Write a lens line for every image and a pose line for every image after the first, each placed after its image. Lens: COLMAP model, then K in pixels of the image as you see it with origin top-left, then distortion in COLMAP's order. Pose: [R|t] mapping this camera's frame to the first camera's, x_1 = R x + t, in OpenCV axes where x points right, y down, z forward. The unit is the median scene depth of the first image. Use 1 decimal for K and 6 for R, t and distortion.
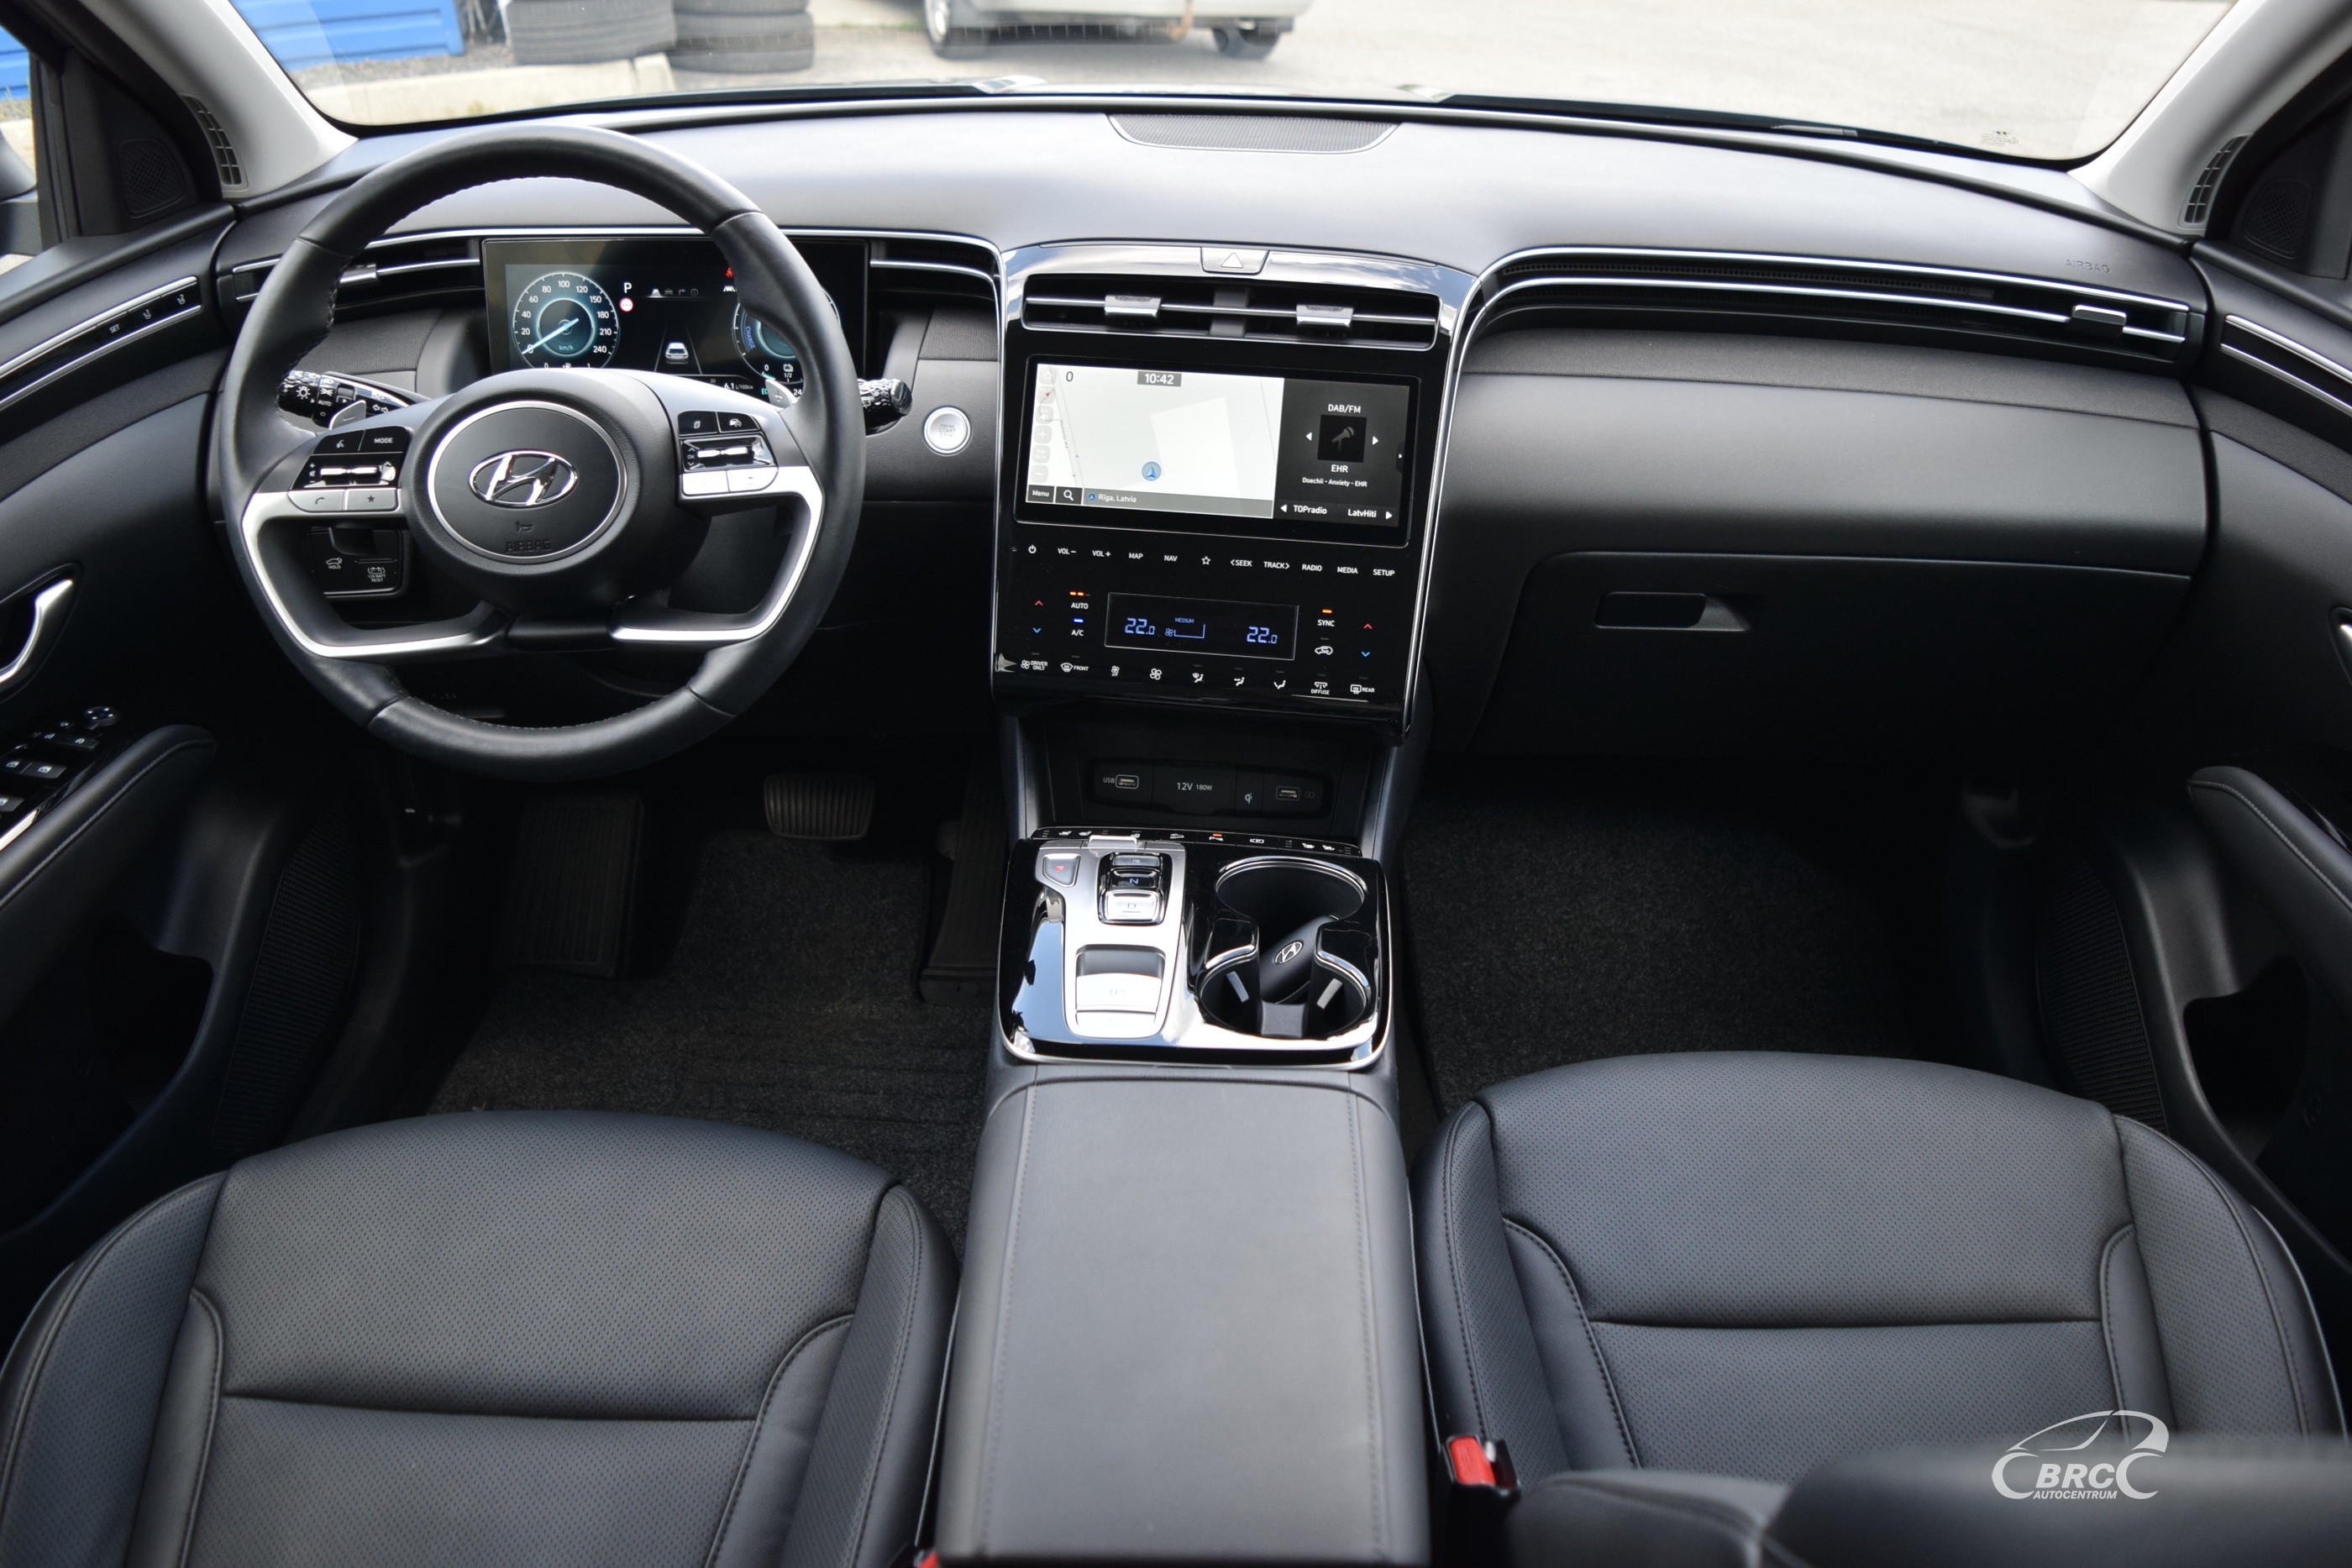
lens RADIAL K [[1826.5, 0, 1174.9], [0, 1826.5, 783.6], [0, 0, 1]] dist [-0.097459, 0.025284]
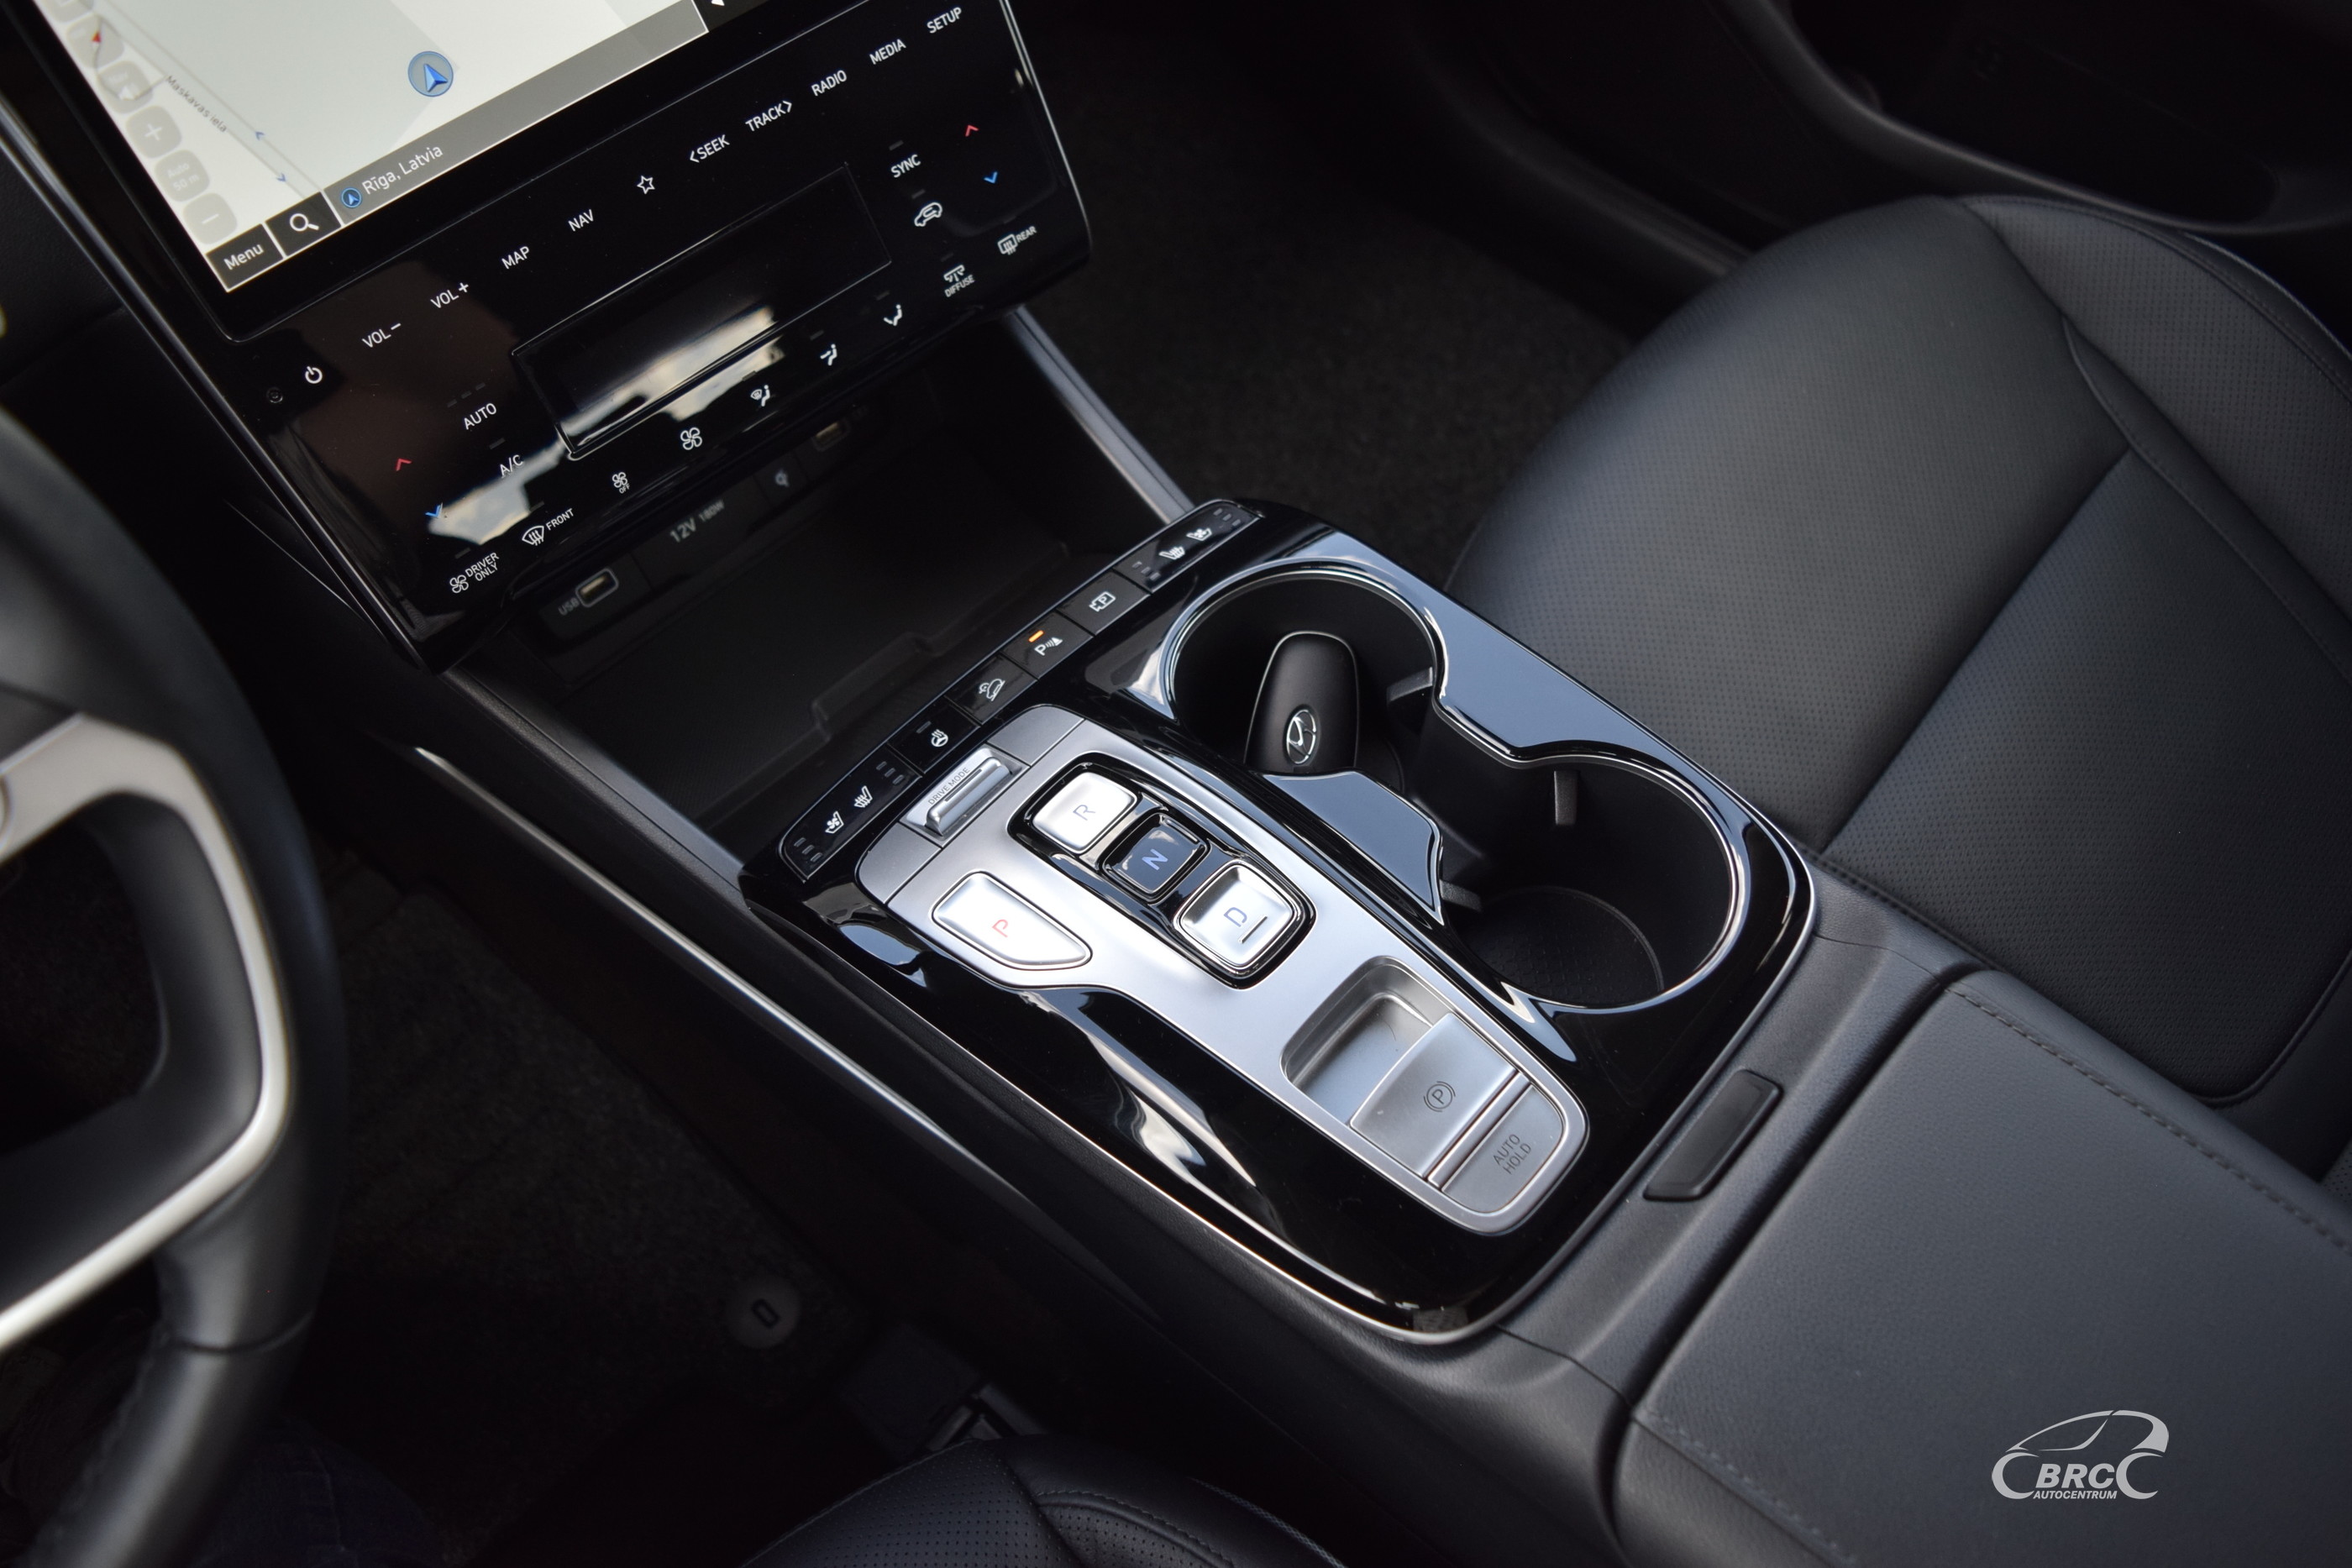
lens RADIAL K [[1826.5, 0, 1171.0], [0, 1826.5, 756.1], [0, 0, 1]] dist [-0.097459, 0.025284]
pose [[0.661750, -0.659027, 0.357449, -0.155995], [0.414637, 0.718930, 0.557867, -0.216823], [-0.624631, -0.220957, 0.749009, 0.524398]]
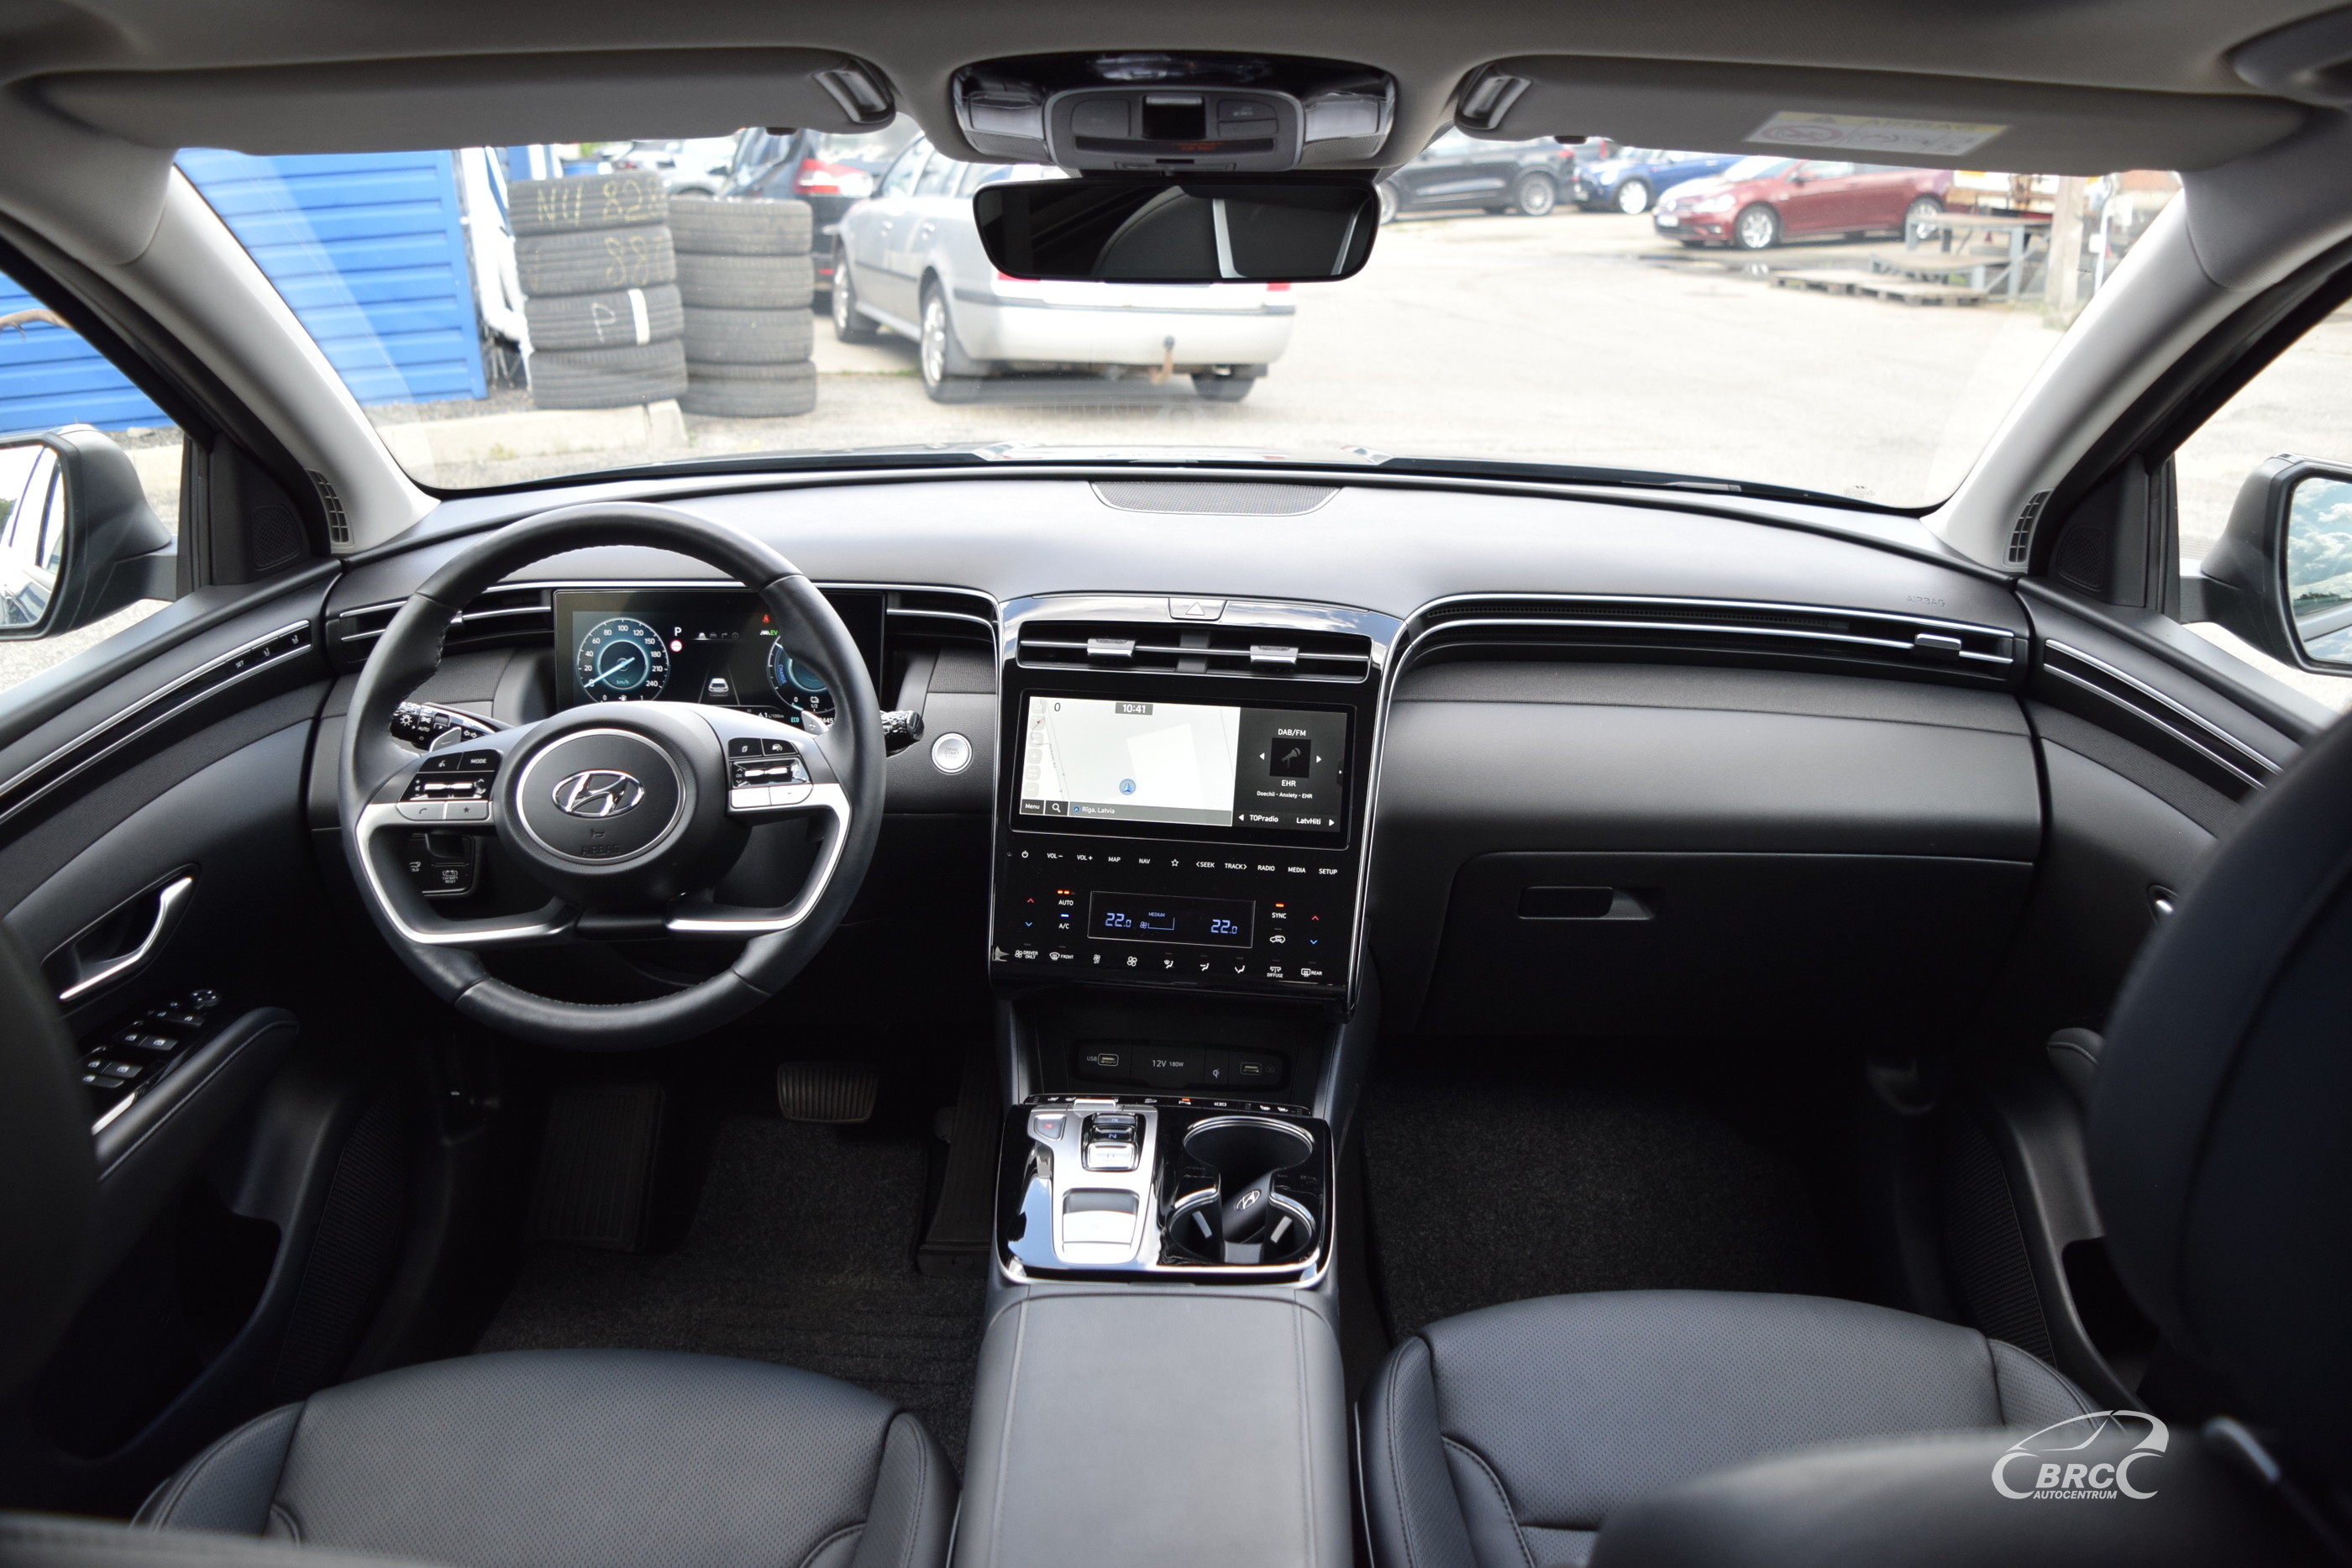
lens RADIAL K [[1826.5, 0, 1179.2], [0, 1826.5, 787.0], [0, 0, 1]] dist [-0.097459, 0.025284]
pose [[0.999923, -0.007308, 0.010008, 0.008399], [0.008902, 0.985423, -0.169892, 0.027129], [-0.008620, 0.169968, 0.985412, -0.150790]]
